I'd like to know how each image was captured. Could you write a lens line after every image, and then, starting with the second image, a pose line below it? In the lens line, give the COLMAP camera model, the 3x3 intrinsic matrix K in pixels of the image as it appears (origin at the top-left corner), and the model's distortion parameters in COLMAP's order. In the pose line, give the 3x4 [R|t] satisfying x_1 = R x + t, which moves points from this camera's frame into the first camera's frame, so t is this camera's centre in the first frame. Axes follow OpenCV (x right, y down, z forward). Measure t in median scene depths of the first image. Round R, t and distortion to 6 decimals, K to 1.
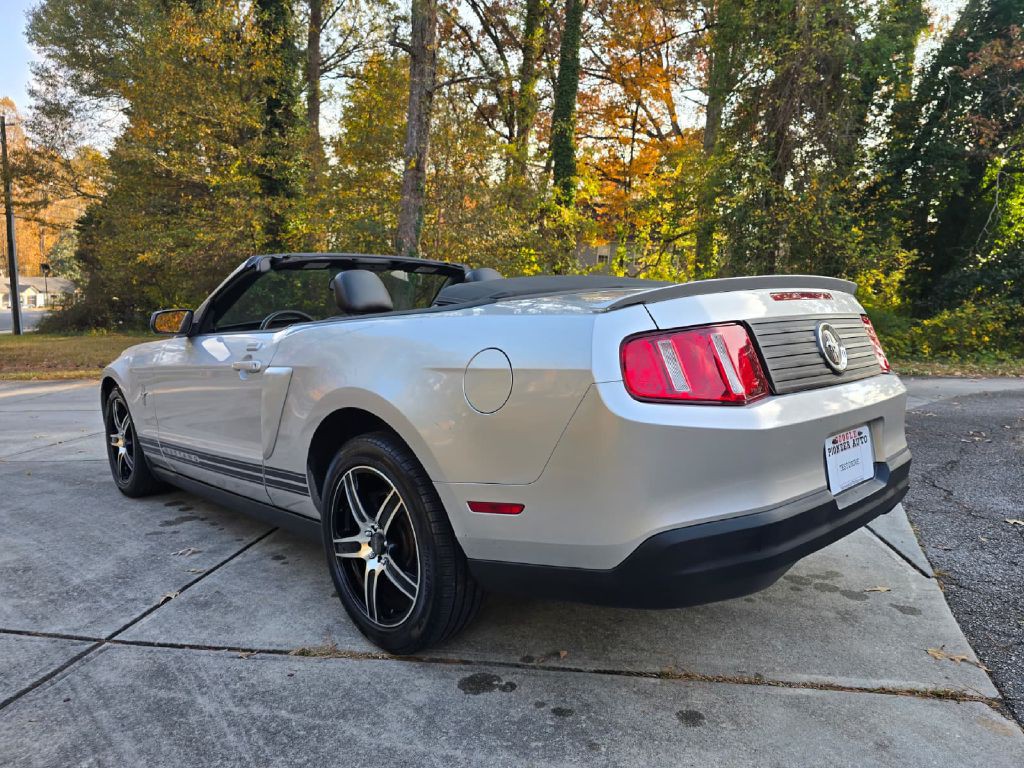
lens RADIAL K [[685.1, 0, 520.9], [0, 685.1, 380.4], [0, 0, 1]] dist [0.046970, -0.040870]
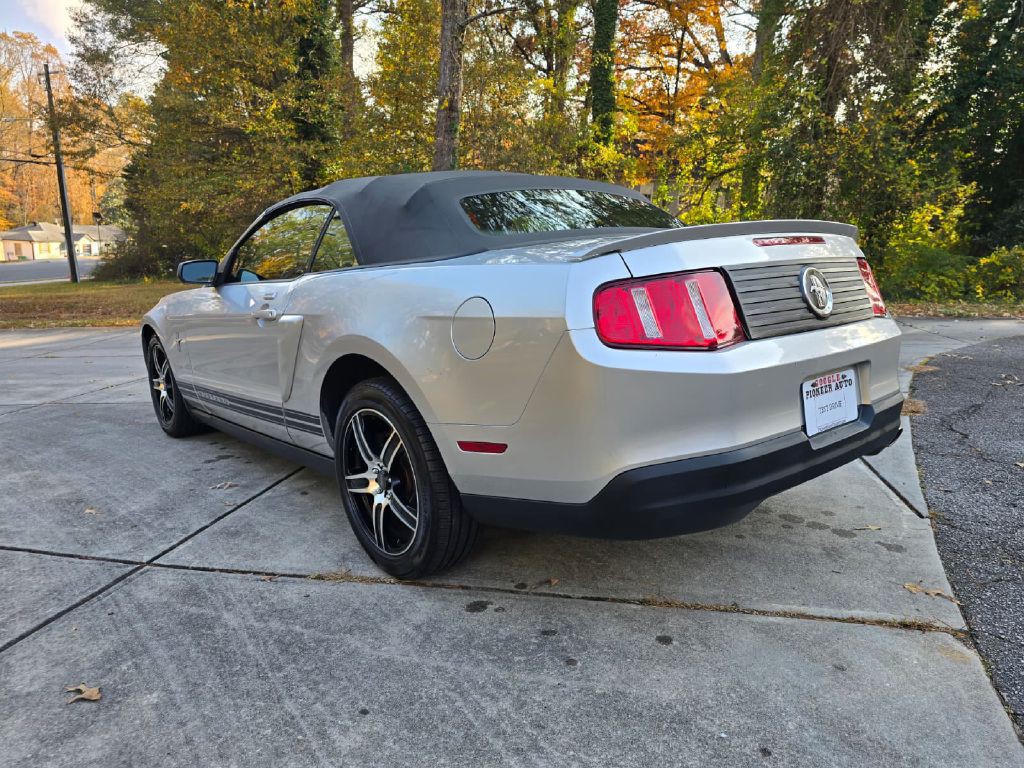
lens RADIAL K [[685.1, 0, 518.7], [0, 685.1, 386.3], [0, 0, 1]] dist [0.046970, -0.040870]
pose [[0.997963, -0.000390, -0.063793, 0.051066], [0.006070, 0.996026, 0.088860, -0.002152], [0.063505, -0.089066, 0.993999, -0.029063]]
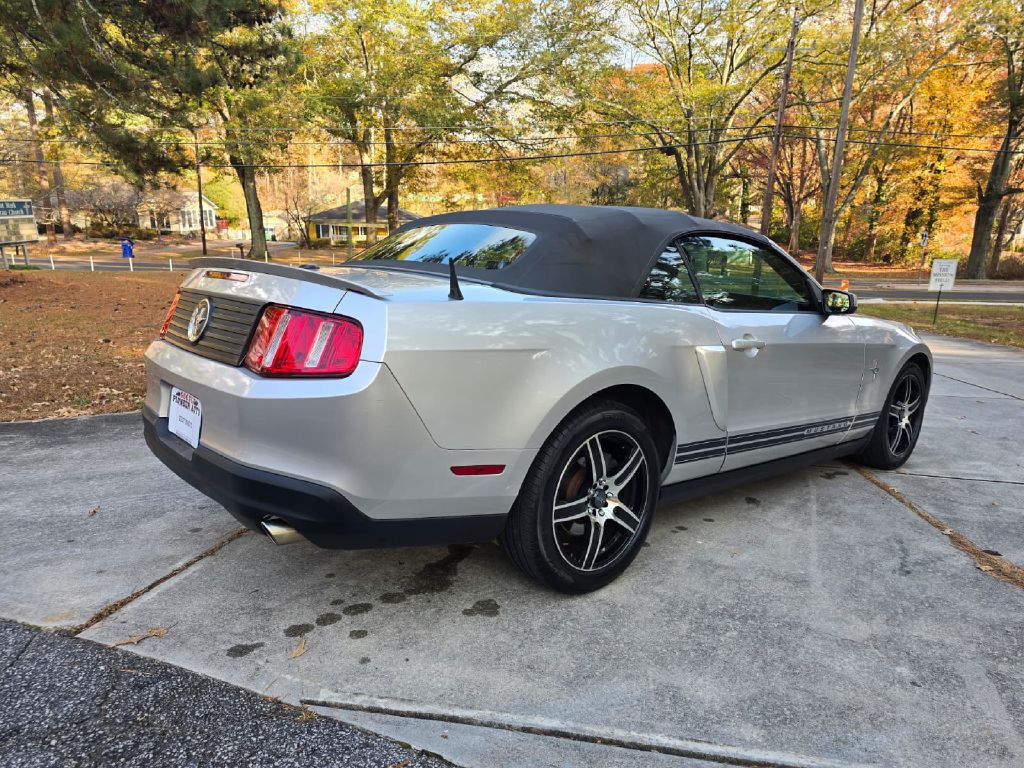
lens RADIAL K [[685.1, 0, 516.4], [0, 685.1, 380.6], [0, 0, 1]] dist [0.046970, -0.040870]
pose [[-0.038831, 0.186860, -0.981619, 1.021606], [-0.137369, 0.972034, 0.190470, -0.156335], [0.989759, 0.142240, -0.012076, 1.005363]]
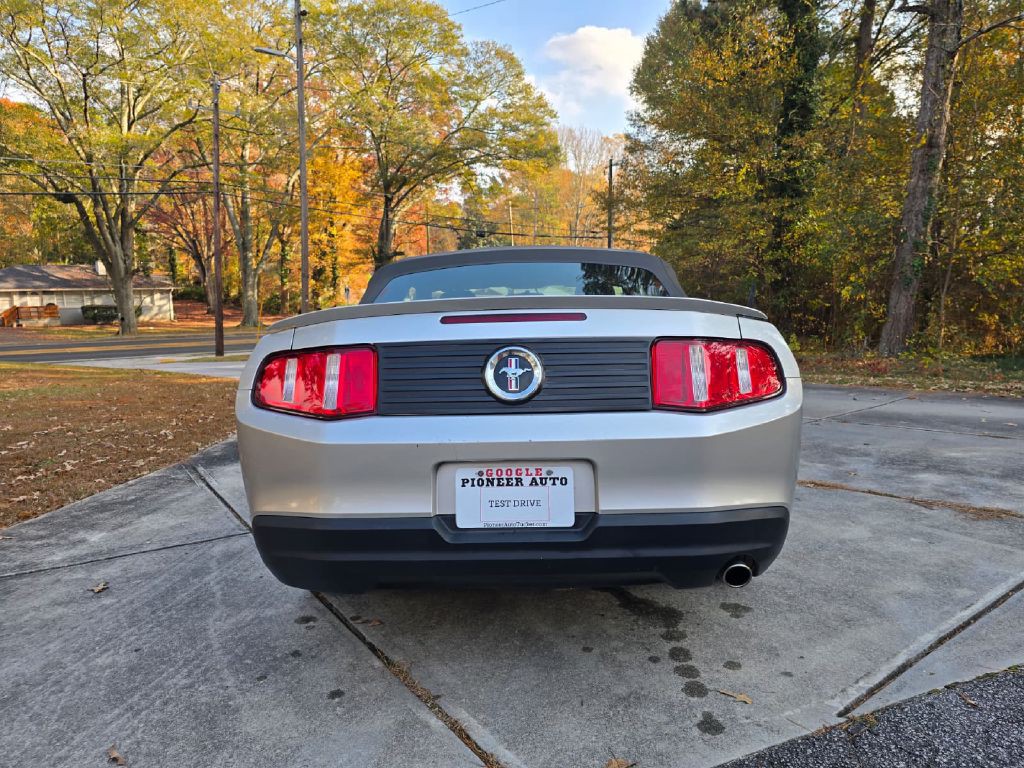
lens RADIAL K [[685.1, 0, 521.1], [0, 685.1, 376.8], [0, 0, 1]] dist [0.046970, -0.040870]
pose [[0.701106, 0.059395, -0.710579, 0.717878], [-0.062586, 0.997805, 0.021652, -0.041790], [0.710305, 0.029292, 0.703284, 0.237731]]
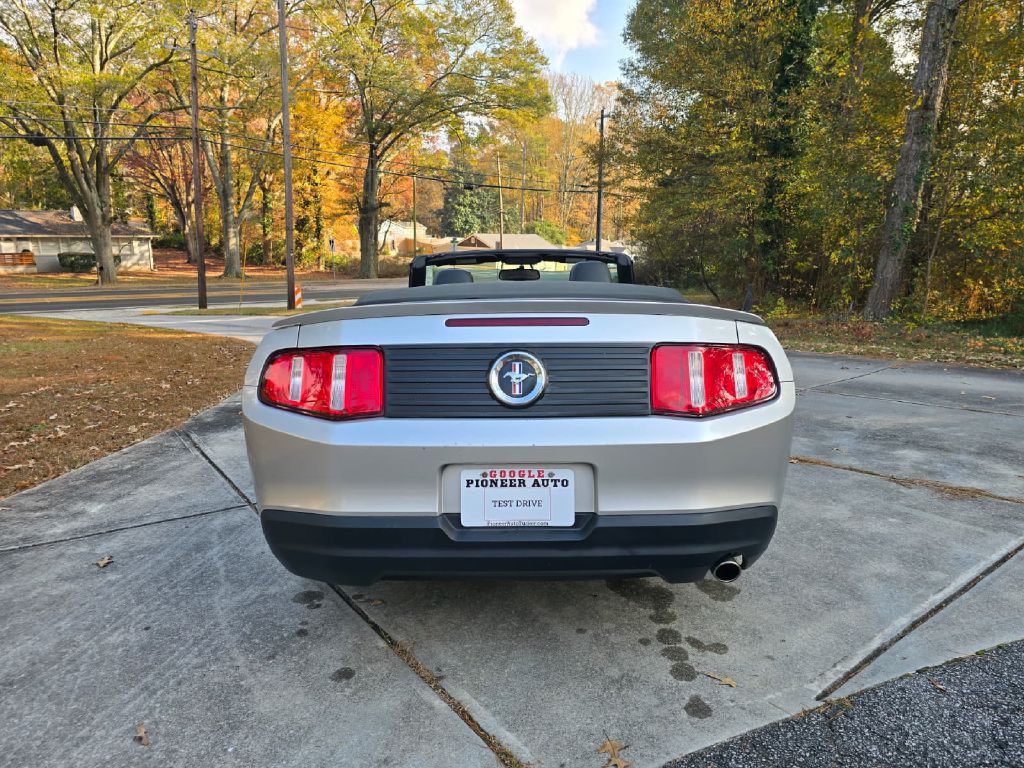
lens RADIAL K [[685.1, 0, 521.2], [0, 685.1, 382.0], [0, 0, 1]] dist [0.046970, -0.040870]
pose [[0.714517, 0.119686, -0.689305, 0.713350], [-0.075921, 0.992705, 0.093668, -0.084416], [0.695487, -0.014595, 0.718391, 0.215932]]
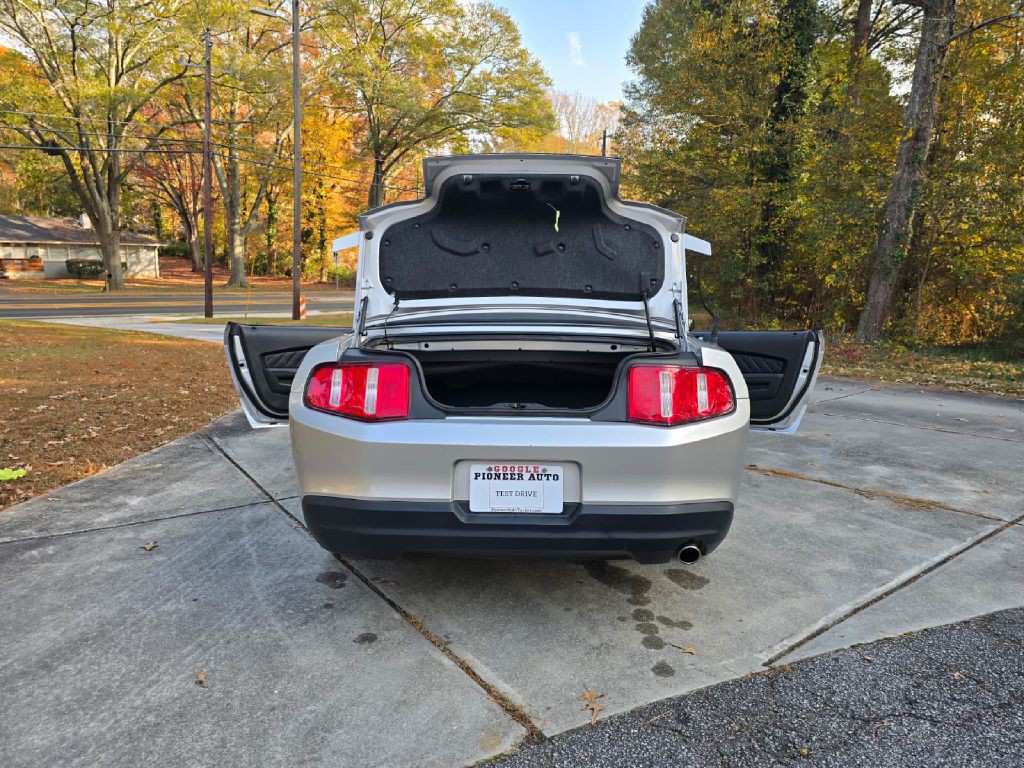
lens RADIAL K [[685.1, 0, 514.5], [0, 685.1, 376.8], [0, 0, 1]] dist [0.046970, -0.040870]
pose [[0.706985, 0.115237, -0.697777, 0.804064], [-0.096130, 0.993137, 0.066616, -0.094797], [0.700665, 0.019981, 0.713211, 0.118407]]
